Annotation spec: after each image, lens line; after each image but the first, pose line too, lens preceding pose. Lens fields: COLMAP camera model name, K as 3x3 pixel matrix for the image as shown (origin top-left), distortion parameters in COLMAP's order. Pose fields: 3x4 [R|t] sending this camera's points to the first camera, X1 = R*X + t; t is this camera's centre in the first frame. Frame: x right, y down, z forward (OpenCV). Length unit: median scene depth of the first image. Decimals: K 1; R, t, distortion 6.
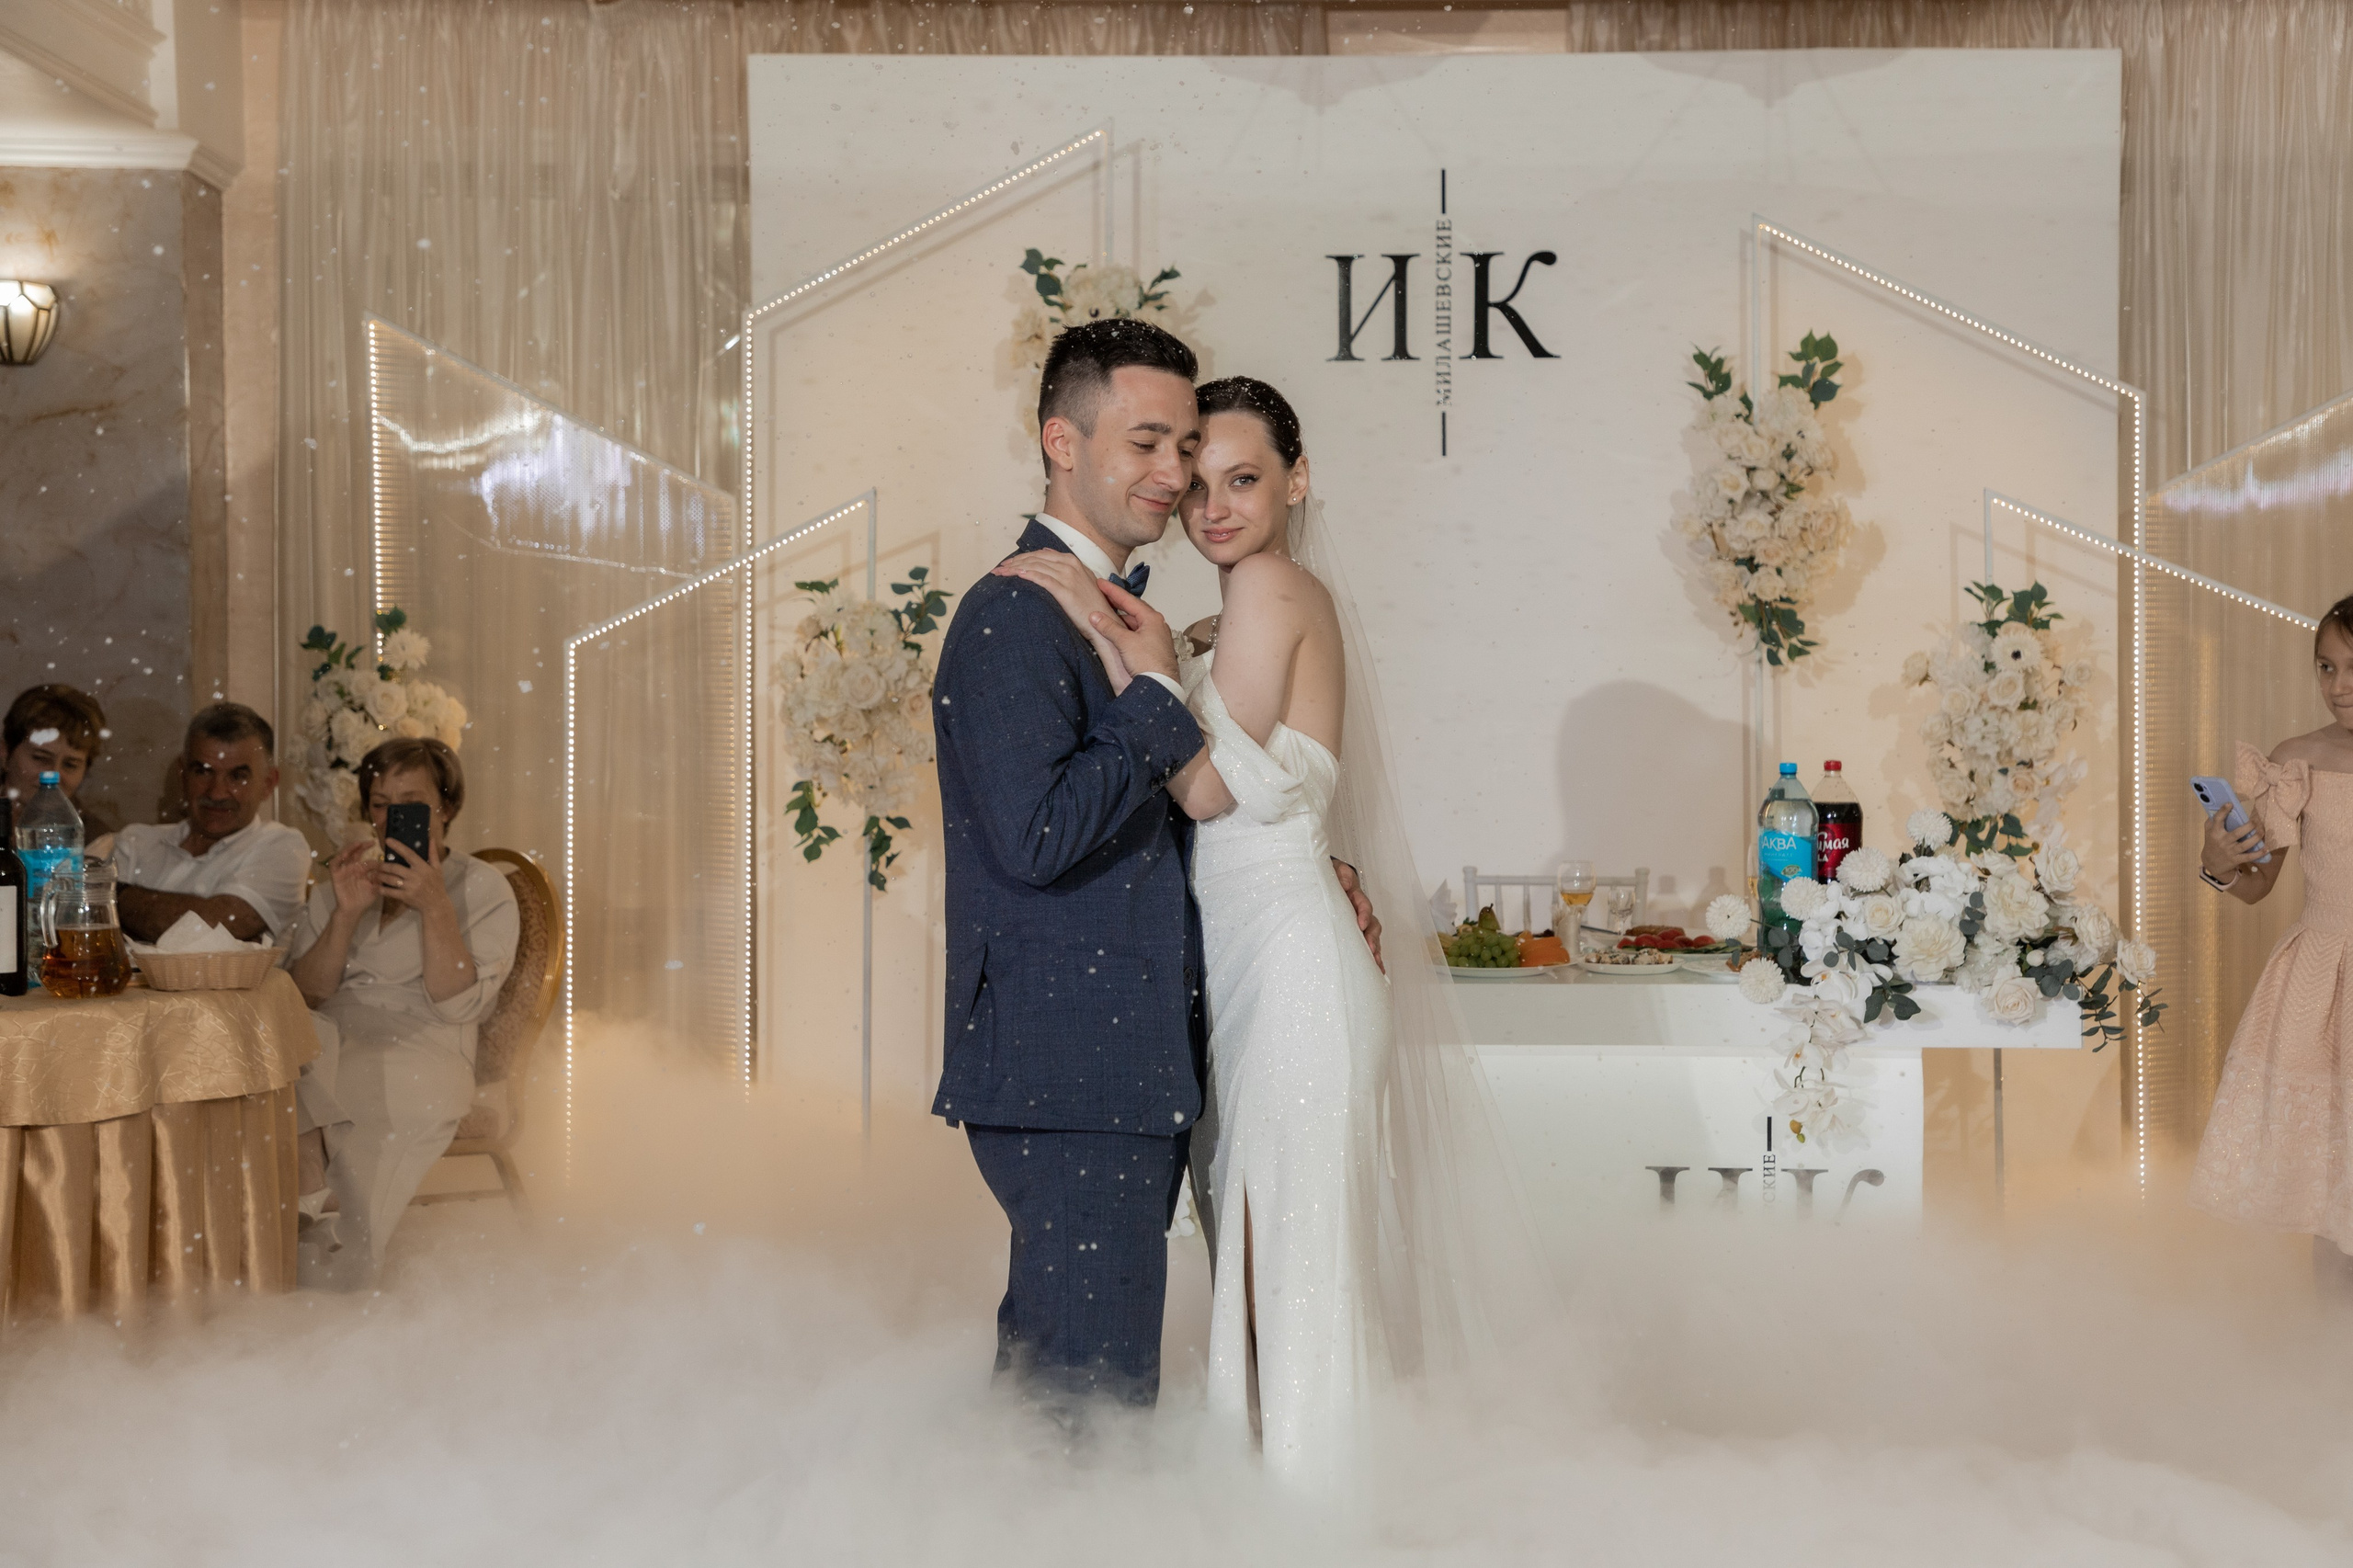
lens RADIAL K [[3259.2, 0, 1171.4], [0, 3259.2, 749.5], [0, 0, 1]] dist [0.210042, -0.012807]
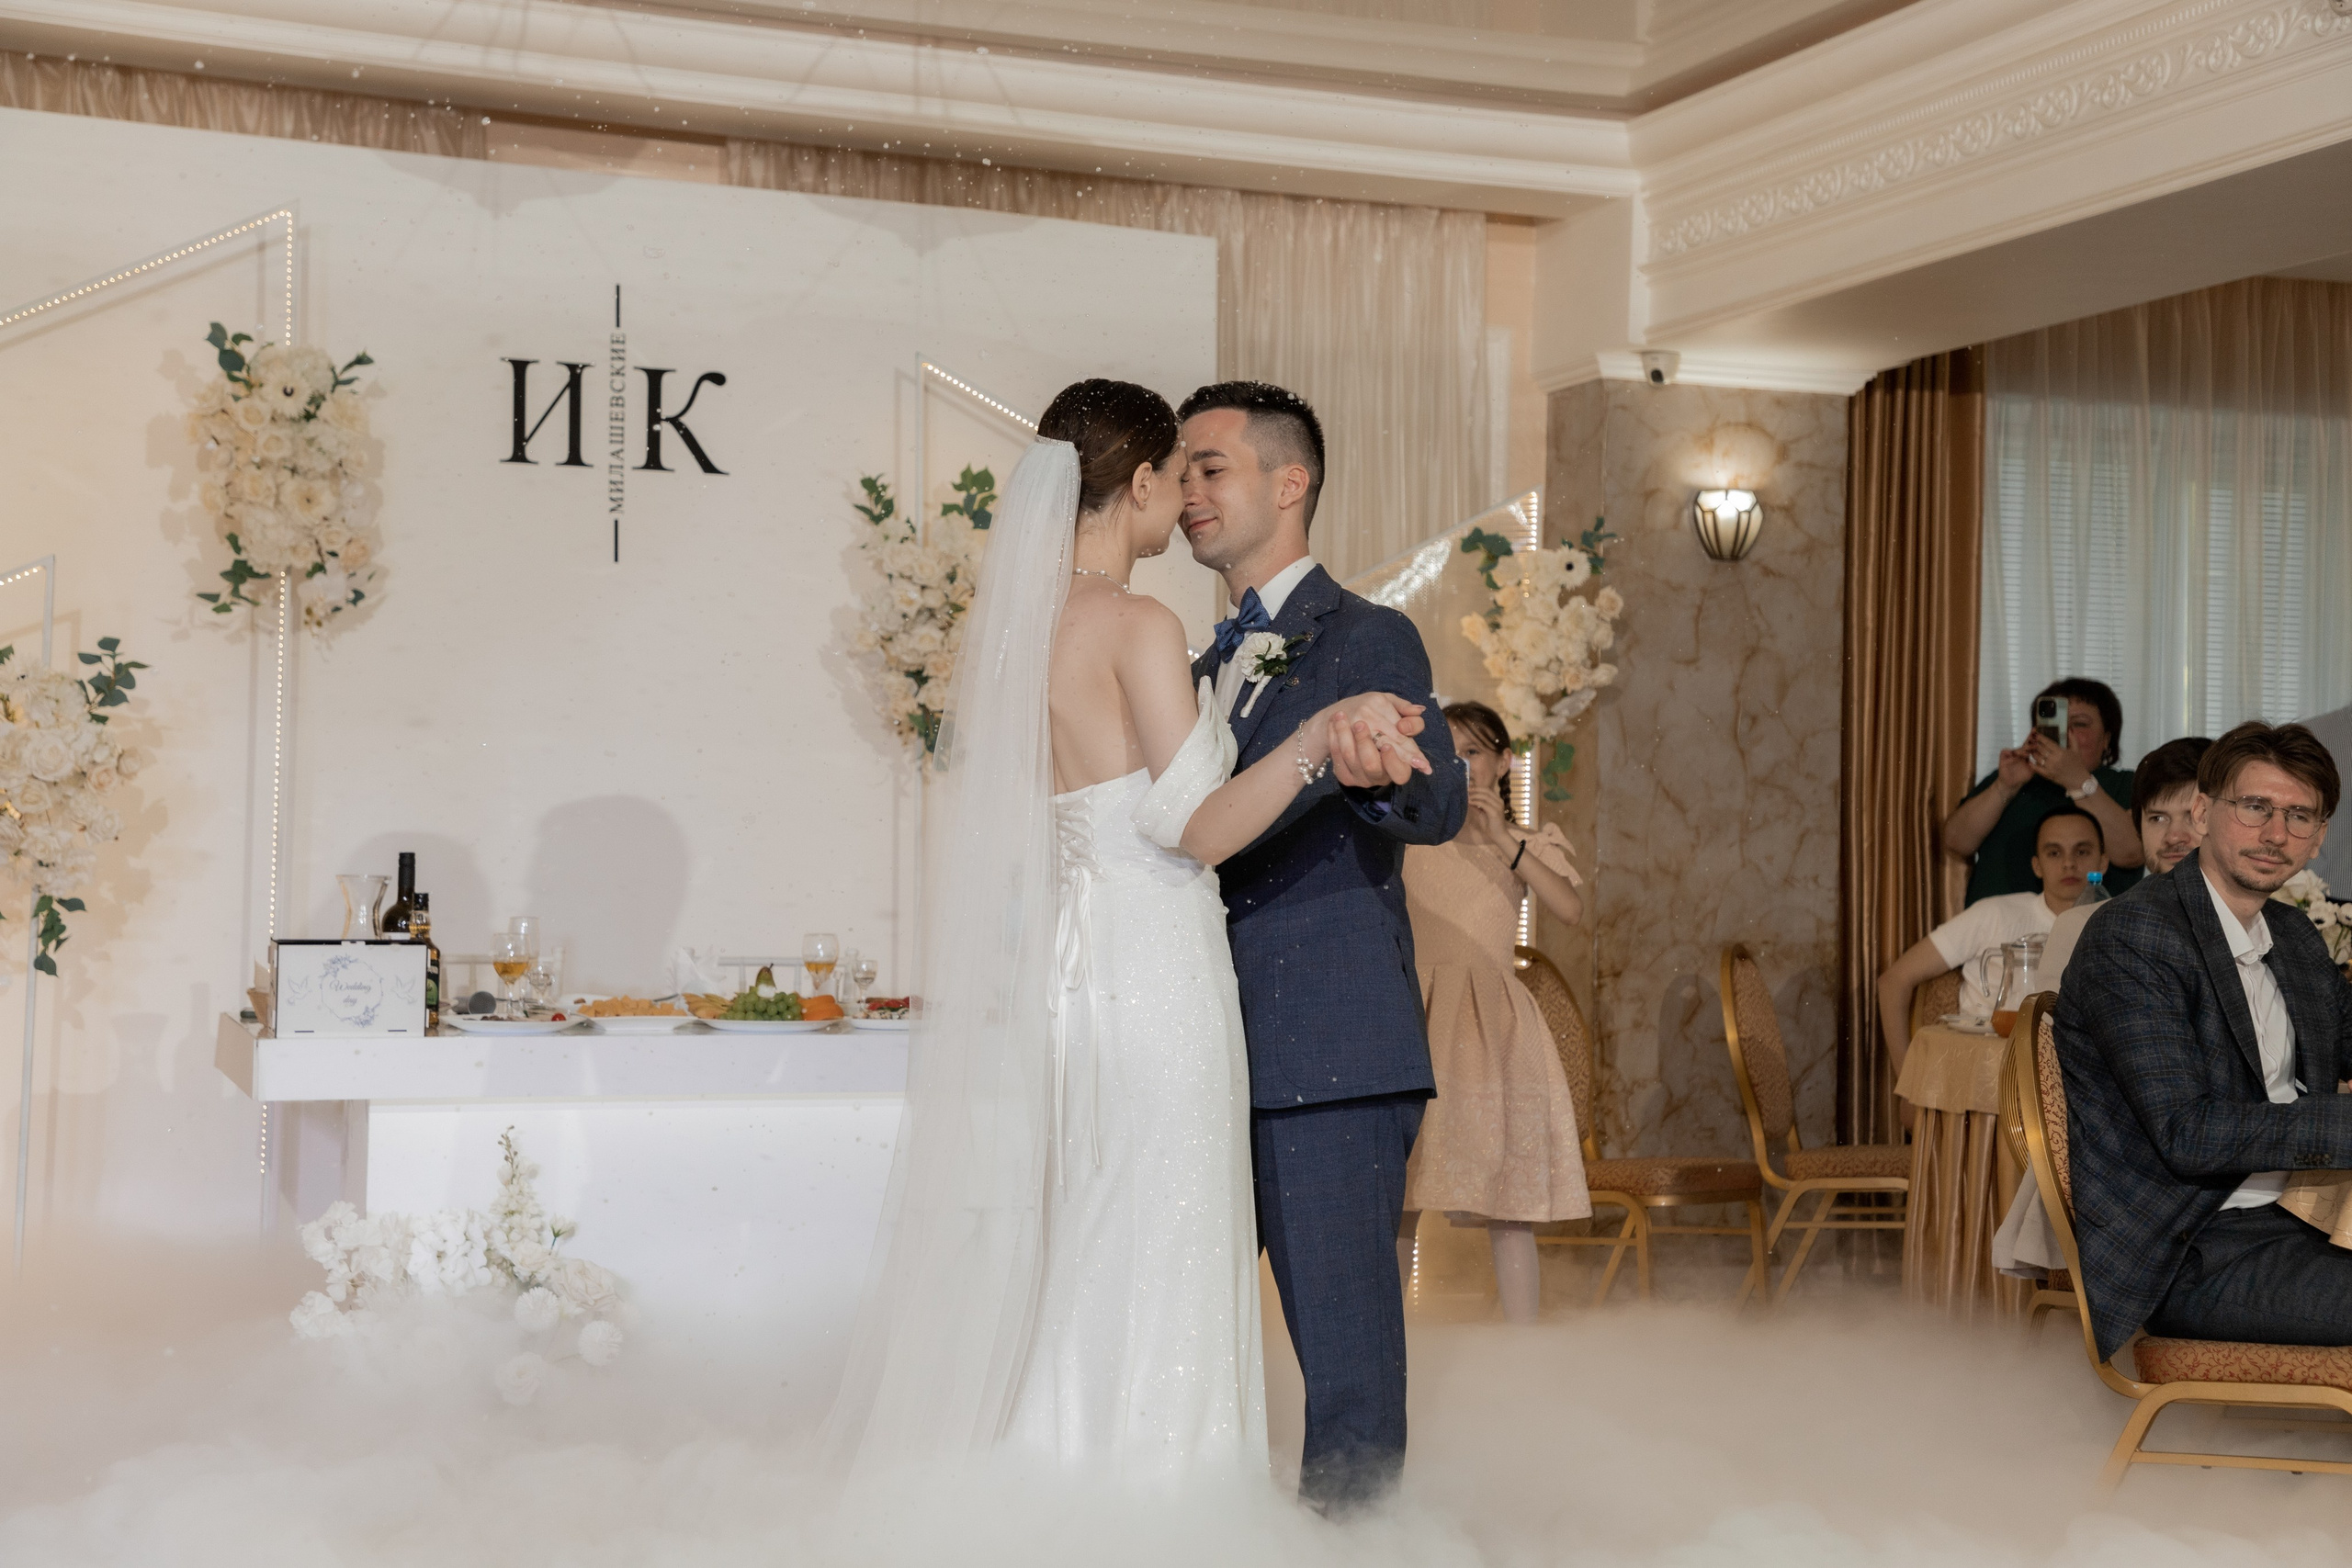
lens RADIAL K [[3428.3, 0, 1170.7], [0, 3428.3, 794.7], [0, 0, 1]] dist [0.246049, 0.000831]
pose [[0.935228, 0.026573, 0.353048, -0.138983], [-0.008661, 0.998598, -0.052218, 0.039117], [-0.353941, 0.045778, 0.934147, -0.069125]]
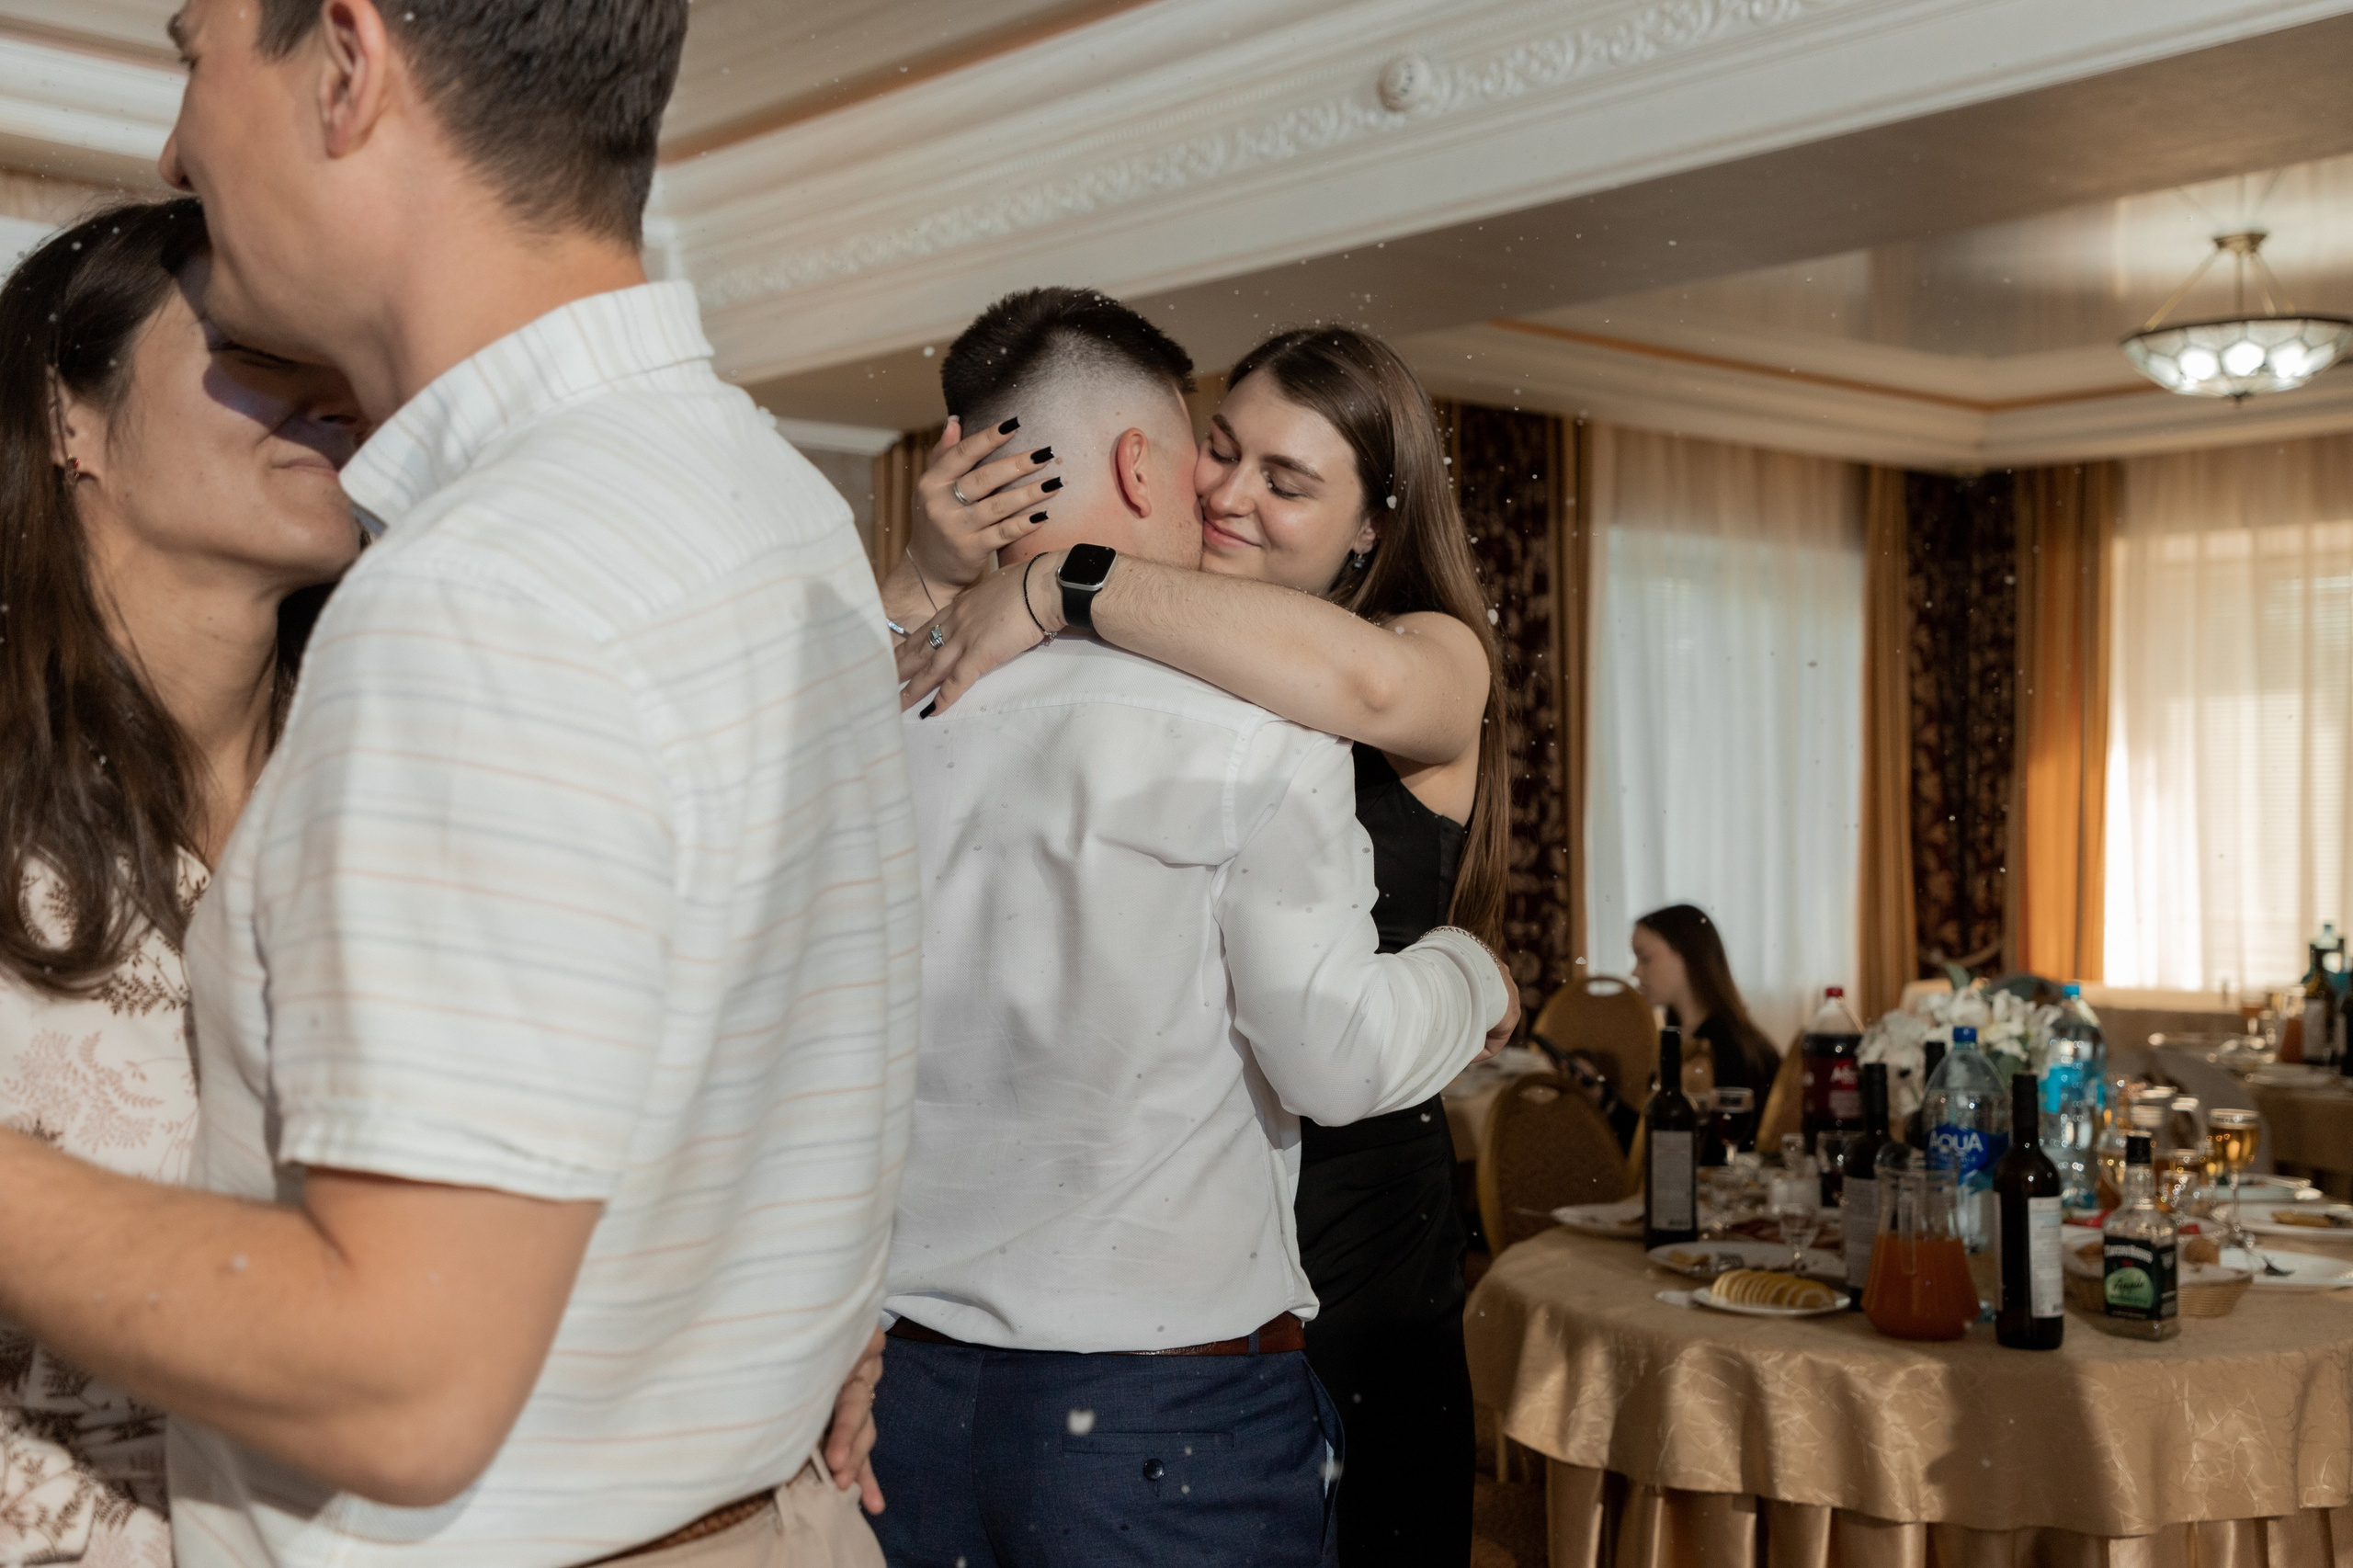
lens RADIAL K [[2711.1, 0, 1176.5], [0, 2711.1, 784.0], [0, 0, 1]] dist [0.128106, -0.006787]
pose [[0.763070, 0.014628, 0.646150, -0.040529], [0.013152, 0.999185, -0.038152, -0.010095], [-0.646182, 0.037611, 0.762256, 0.168569]]
